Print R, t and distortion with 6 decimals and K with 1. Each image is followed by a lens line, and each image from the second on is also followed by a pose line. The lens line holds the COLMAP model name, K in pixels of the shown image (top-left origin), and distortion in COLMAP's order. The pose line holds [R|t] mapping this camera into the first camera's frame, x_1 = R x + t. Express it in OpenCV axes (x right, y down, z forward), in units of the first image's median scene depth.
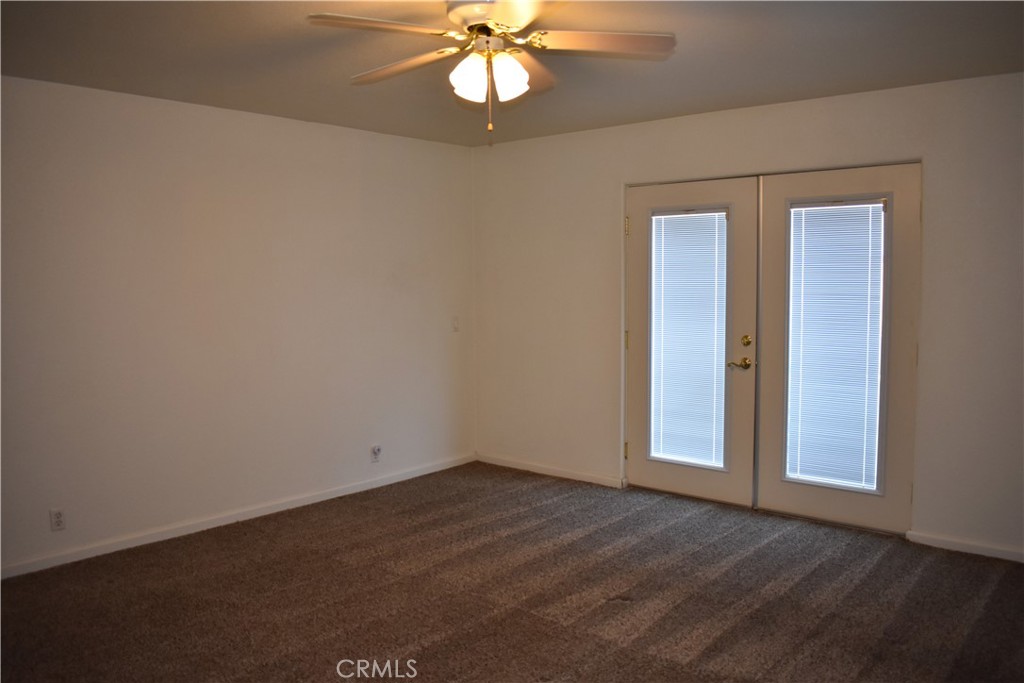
lens RADIAL K [[801.5, 0, 514.3], [0, 801.5, 342.6], [0, 0, 1]] dist [-0.095114, 0.015103]
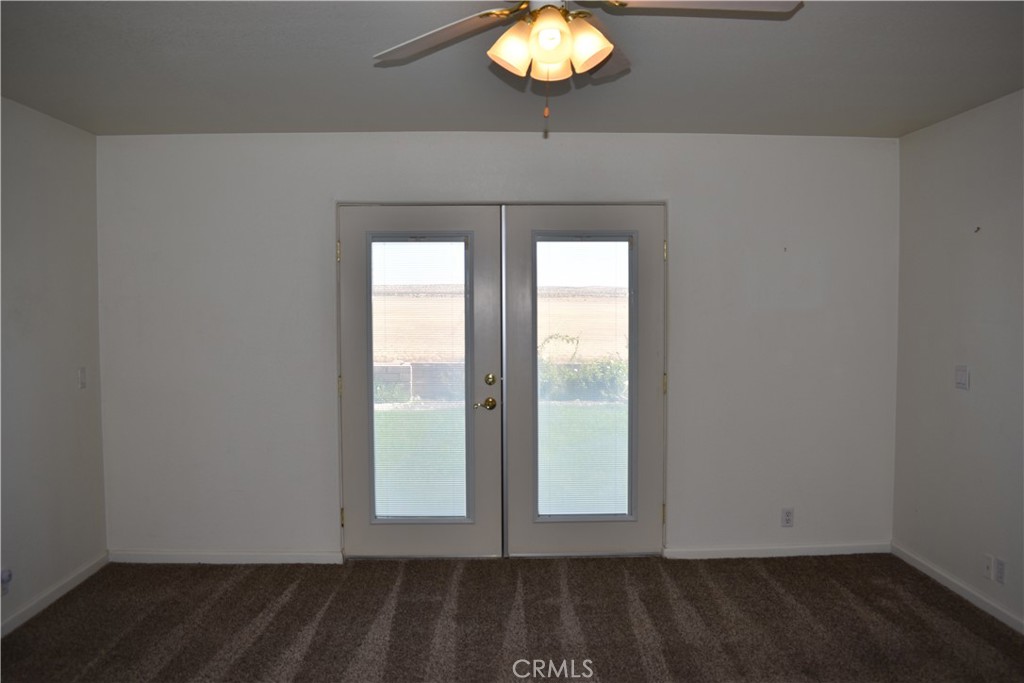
lens RADIAL K [[801.5, 0, 514.7], [0, 801.5, 341.6], [0, 0, 1]] dist [-0.095114, 0.015103]
pose [[0.739114, -0.025060, 0.673114, -0.392724], [0.053171, 0.998360, -0.021216, -0.031042], [-0.671478, 0.051472, 0.739235, 0.344847]]
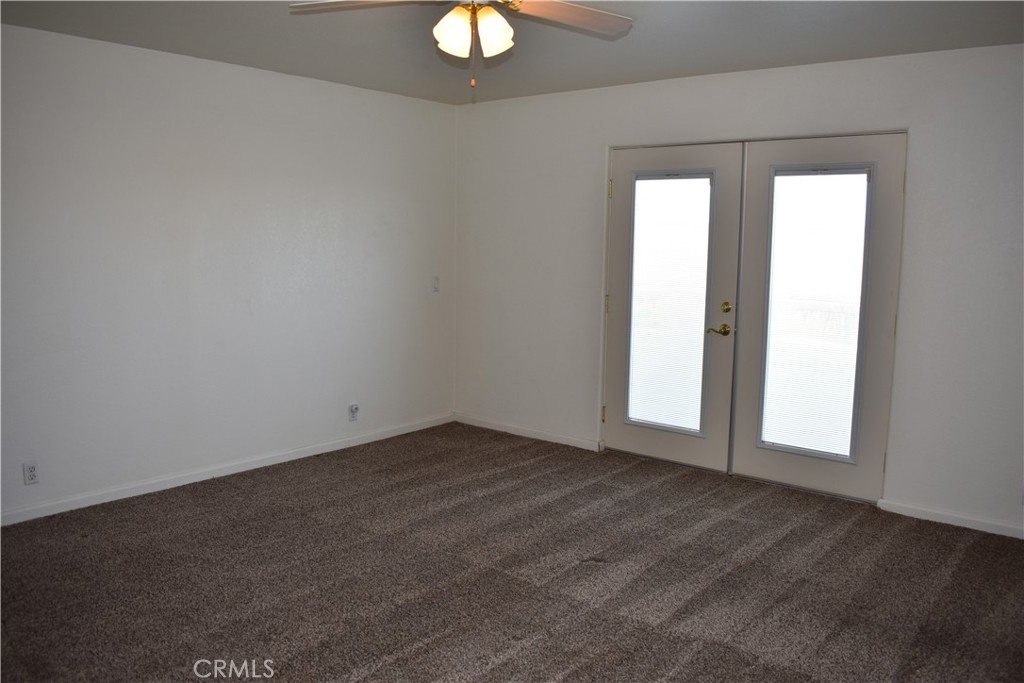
lens RADIAL K [[801.5, 0, 512.6], [0, 801.5, 344.1], [0, 0, 1]] dist [-0.095114, 0.015103]
pose [[0.999527, 0.020796, 0.022660, 0.001490], [-0.021885, 0.998564, 0.048895, 0.000923], [-0.021611, -0.049368, 0.998547, 0.003916]]
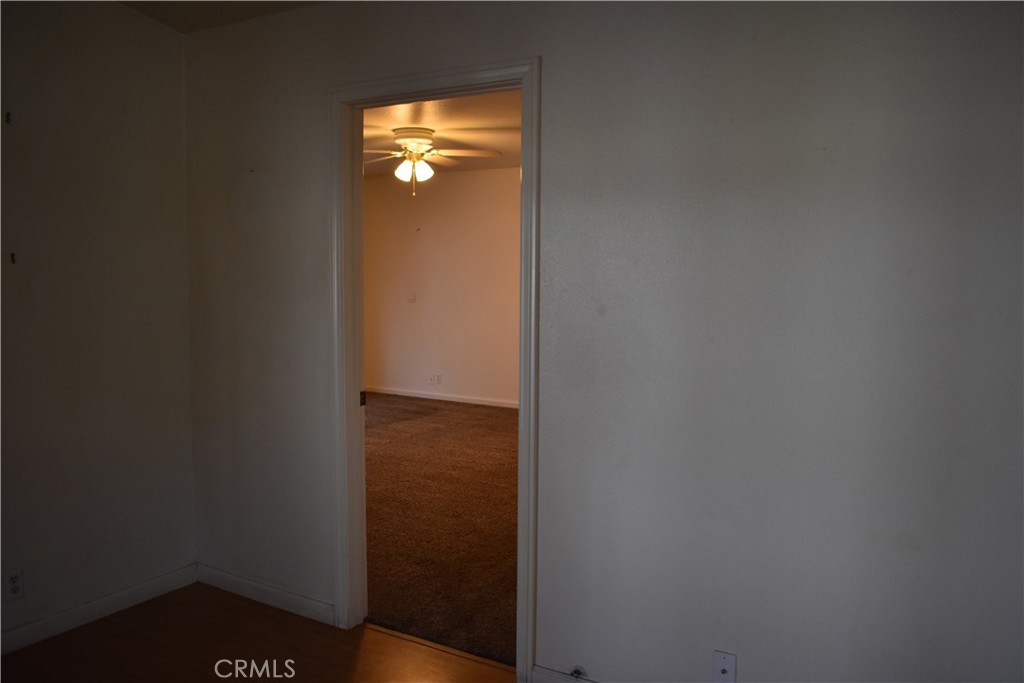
lens RADIAL K [[801.5, 0, 515.8], [0, 801.5, 341.8], [0, 0, 1]] dist [-0.095114, 0.015103]
pose [[-0.174457, -0.082196, 0.981228, -1.545063], [0.076194, 0.992395, 0.096678, -0.044589], [-0.981712, 0.091629, -0.166868, 0.792885]]
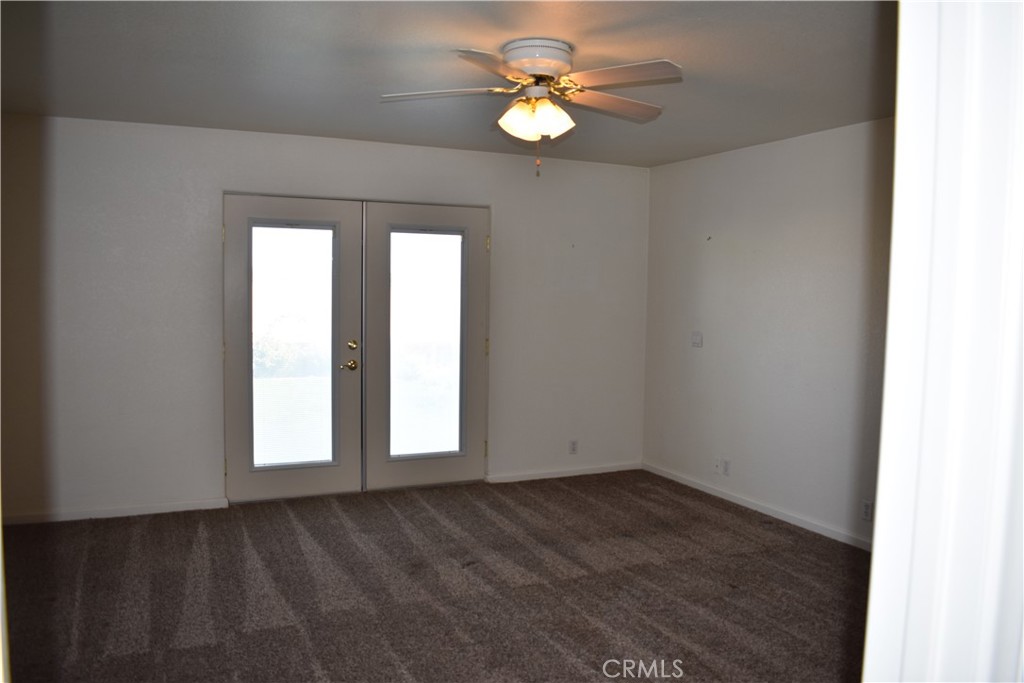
lens RADIAL K [[801.5, 0, 516.6], [0, 801.5, 342.1], [0, 0, 1]] dist [-0.095114, 0.015103]
pose [[0.410372, -0.044243, 0.910844, -0.793378], [0.056770, 0.998125, 0.022906, -0.023895], [-0.910150, 0.042308, 0.412114, 0.391268]]
